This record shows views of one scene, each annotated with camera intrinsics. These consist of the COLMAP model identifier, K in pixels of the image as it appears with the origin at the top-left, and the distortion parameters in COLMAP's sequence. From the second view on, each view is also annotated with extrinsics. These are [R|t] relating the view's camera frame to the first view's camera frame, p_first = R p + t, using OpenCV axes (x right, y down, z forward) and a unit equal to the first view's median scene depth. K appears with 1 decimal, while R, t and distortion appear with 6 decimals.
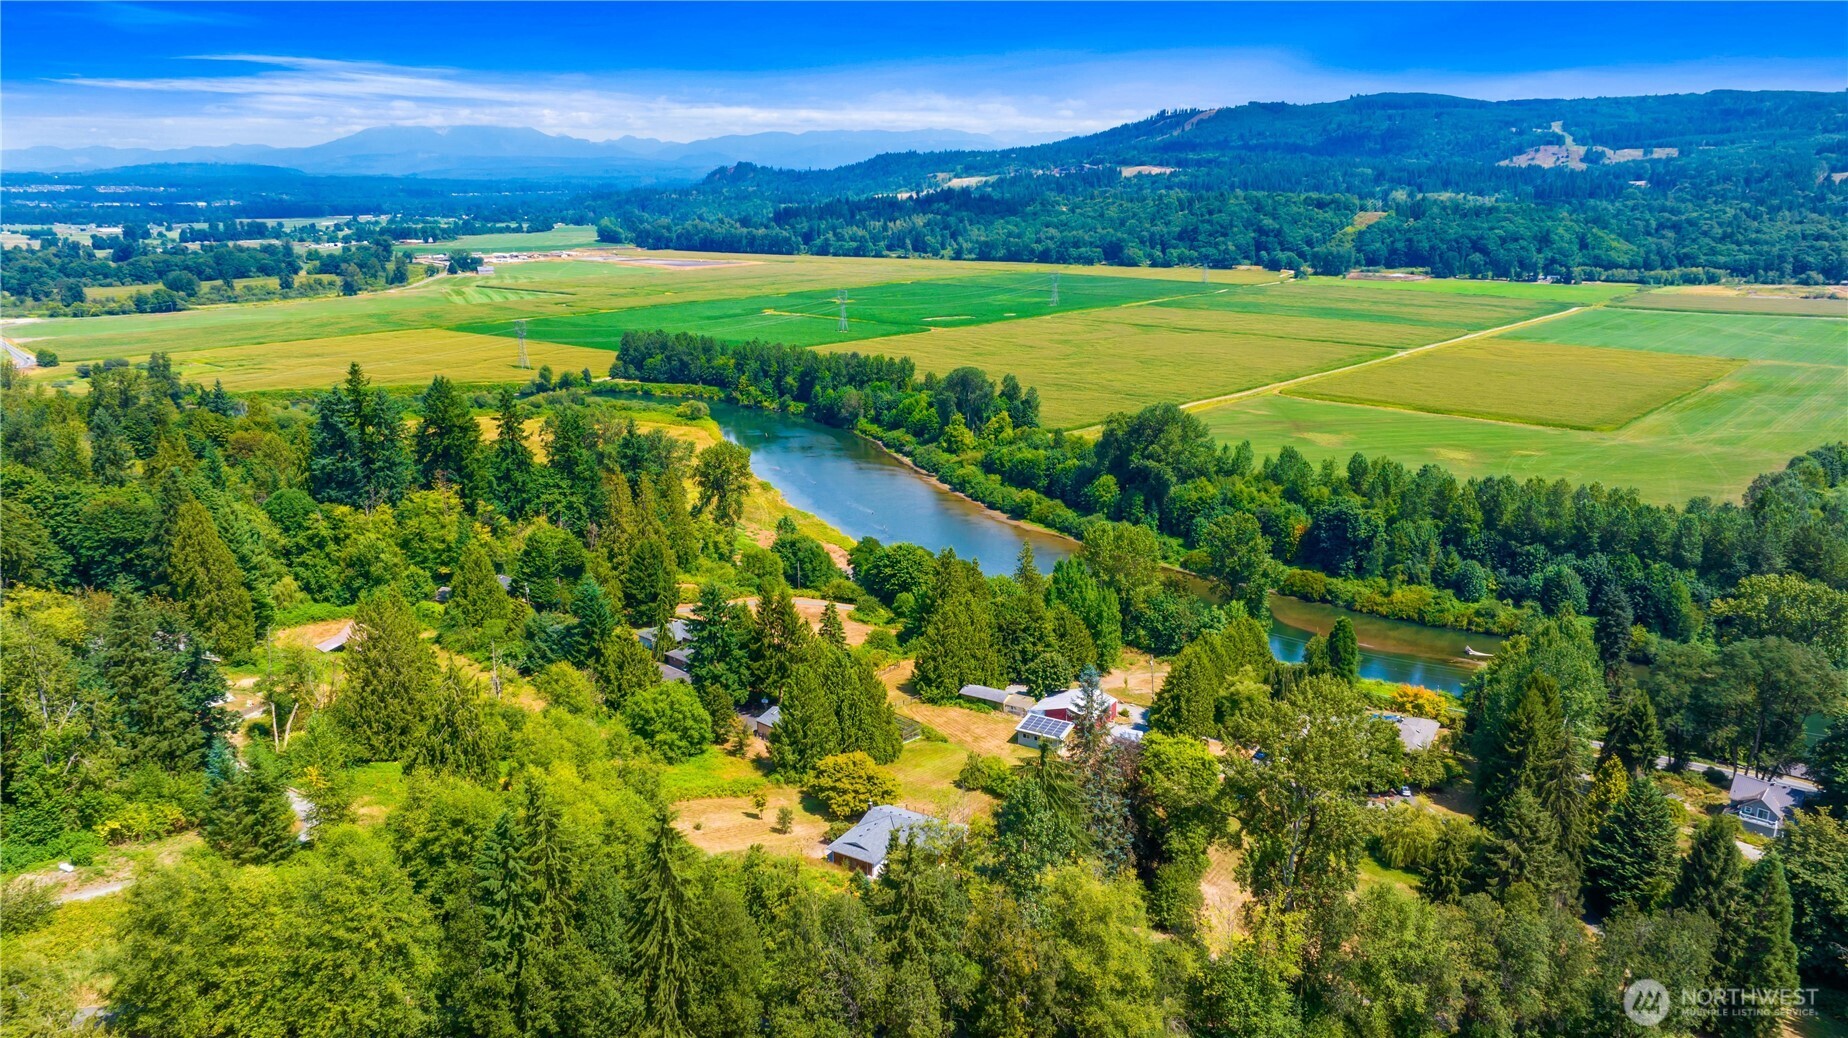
lens RADIAL K [[1304.1, 0, 917.1], [0, 1304.1, 524.8], [0, 0, 1]] dist [-0.036241, 0.046714]
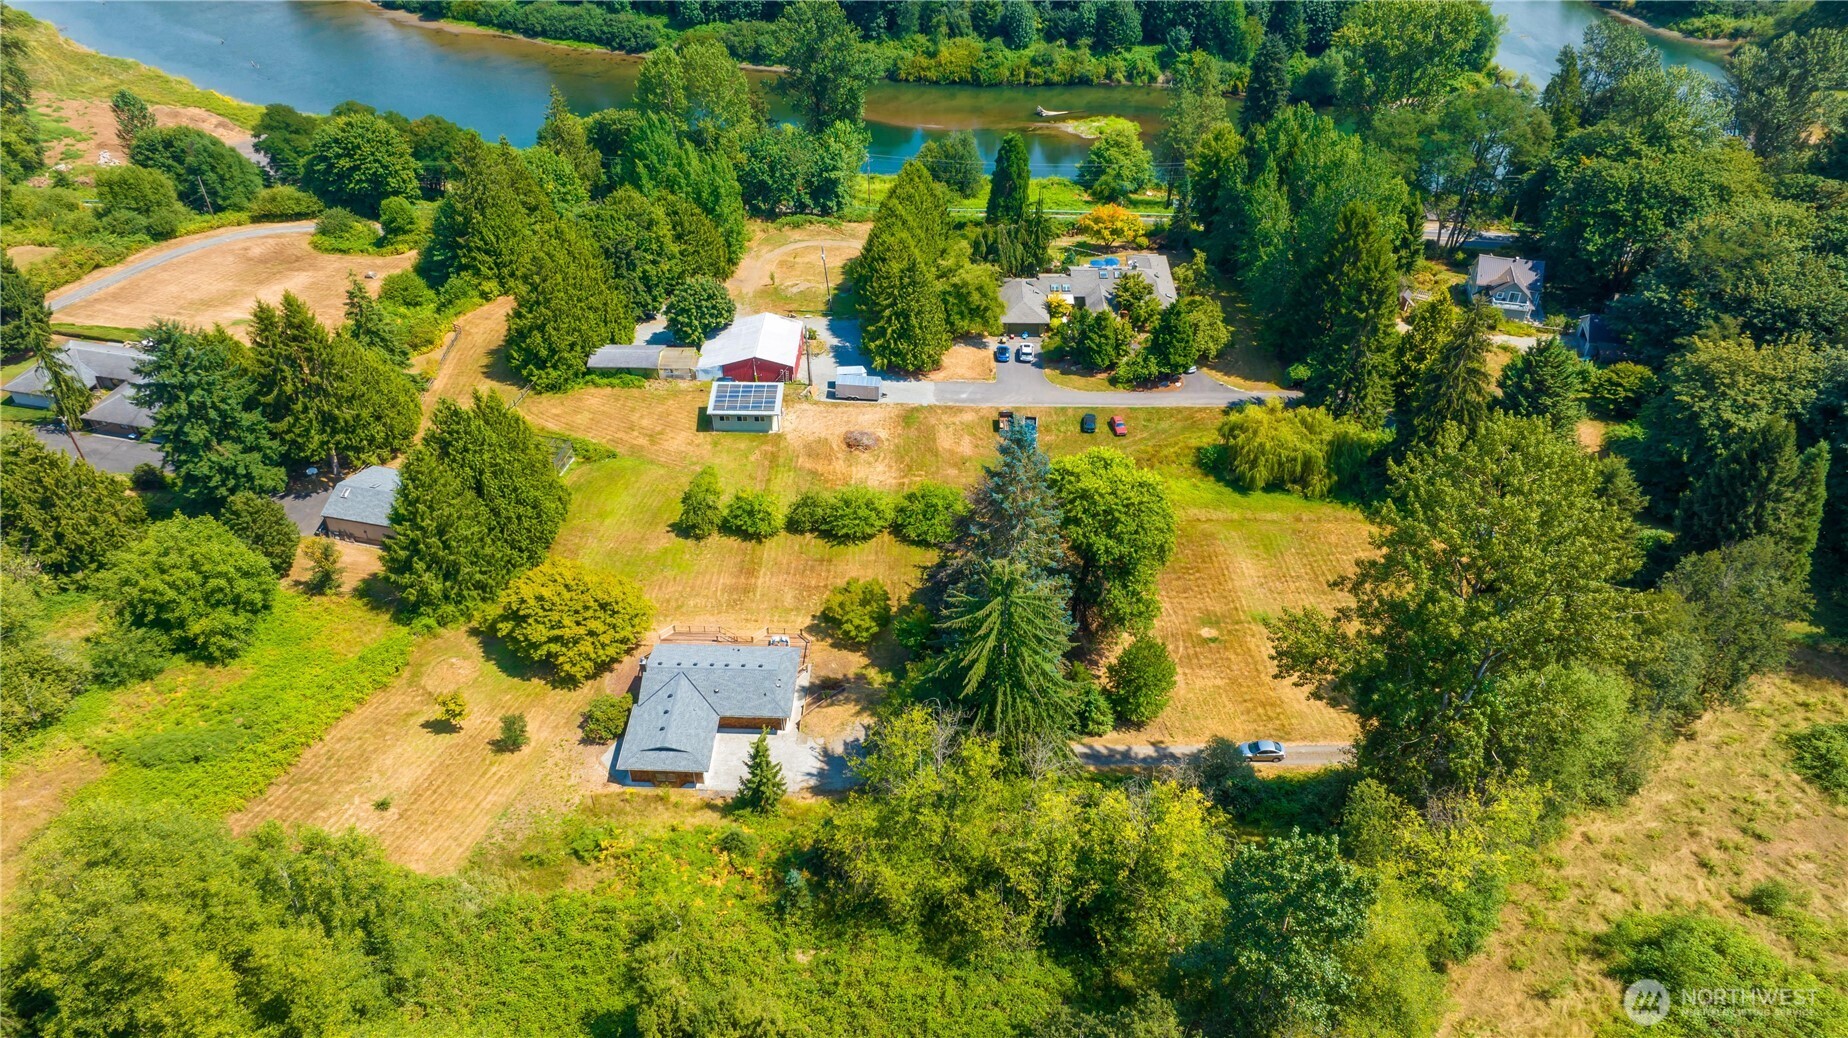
lens RADIAL K [[1304.1, 0, 917.1], [0, 1304.1, 524.8], [0, 0, 1]] dist [-0.036241, 0.046714]
pose [[0.874718, -0.309894, 0.372604, -0.072152], [0.127076, 0.888601, 0.440726, -0.058160], [-0.467674, -0.338162, 0.816656, 0.236076]]
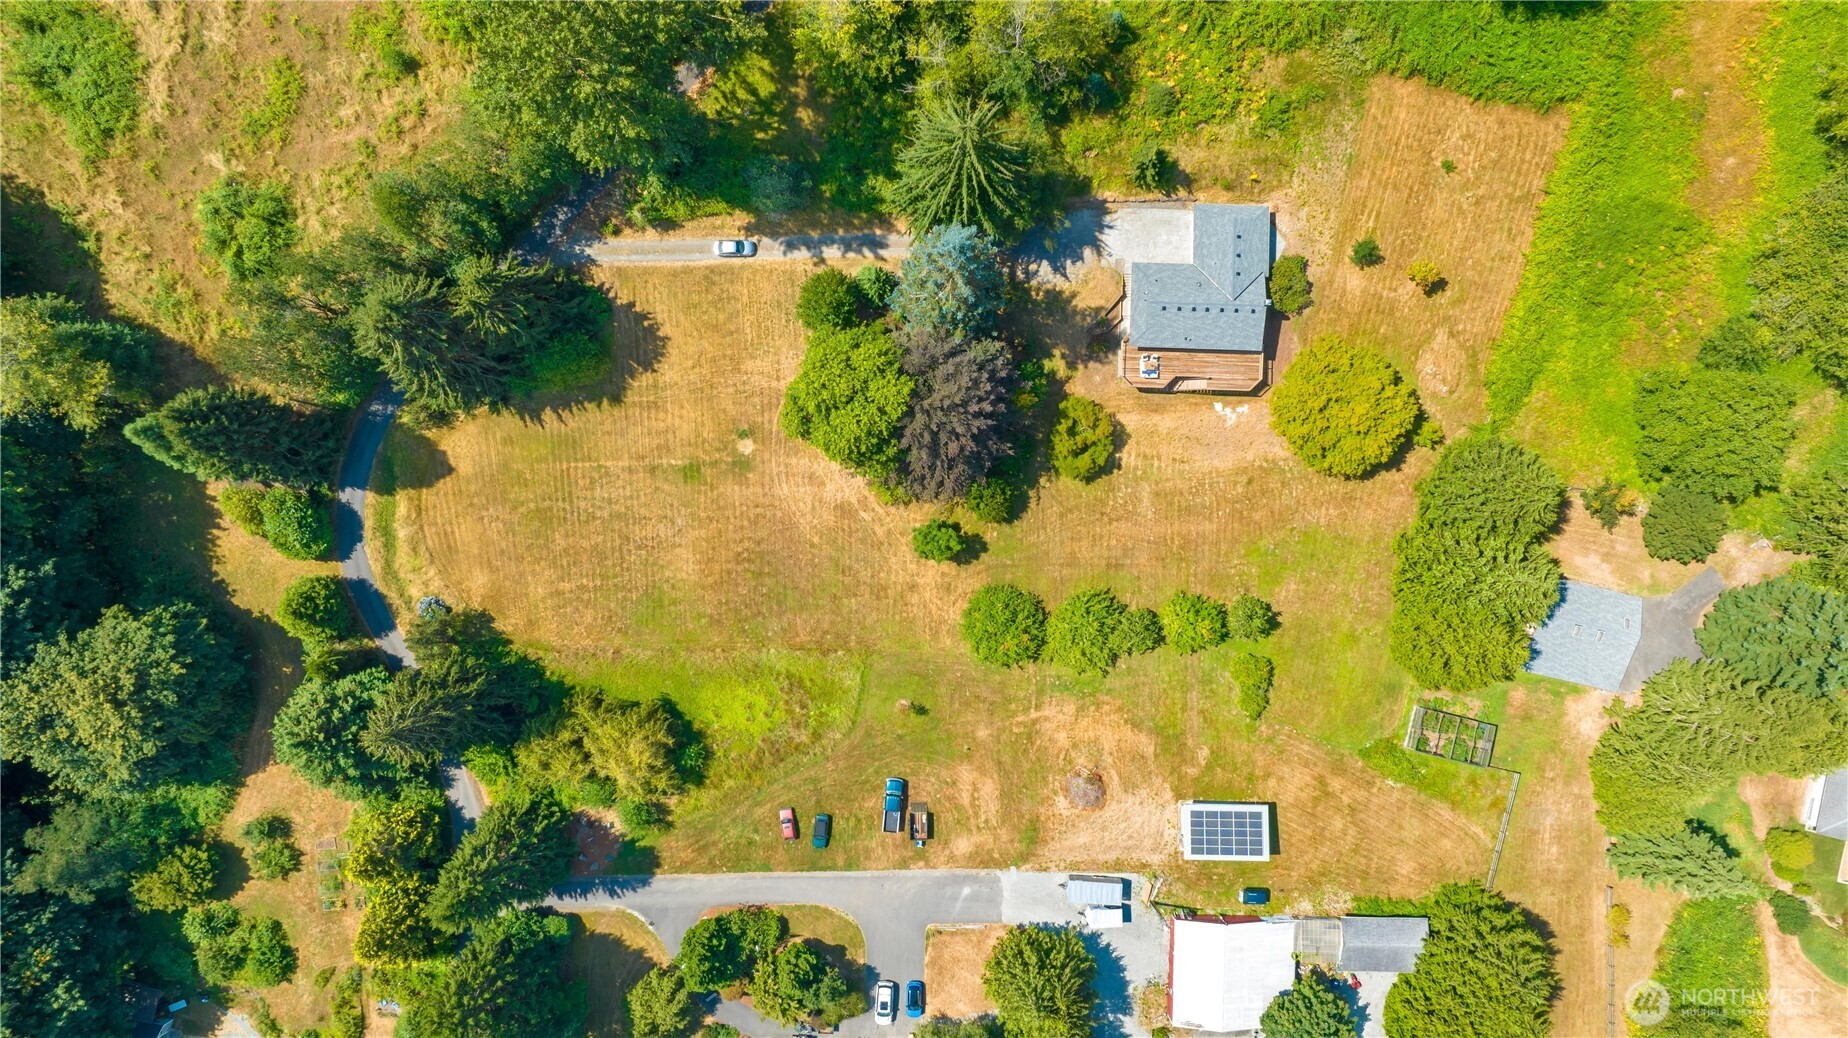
lens RADIAL K [[1304.1, 0, 917.1], [0, 1304.1, 524.8], [0, 0, 1]] dist [-0.036241, 0.046714]
pose [[-0.869869, 0.493260, -0.004714, 0.105461], [-0.127028, -0.214761, 0.968371, -0.258737], [0.476646, 0.842955, 0.249472, 0.445194]]
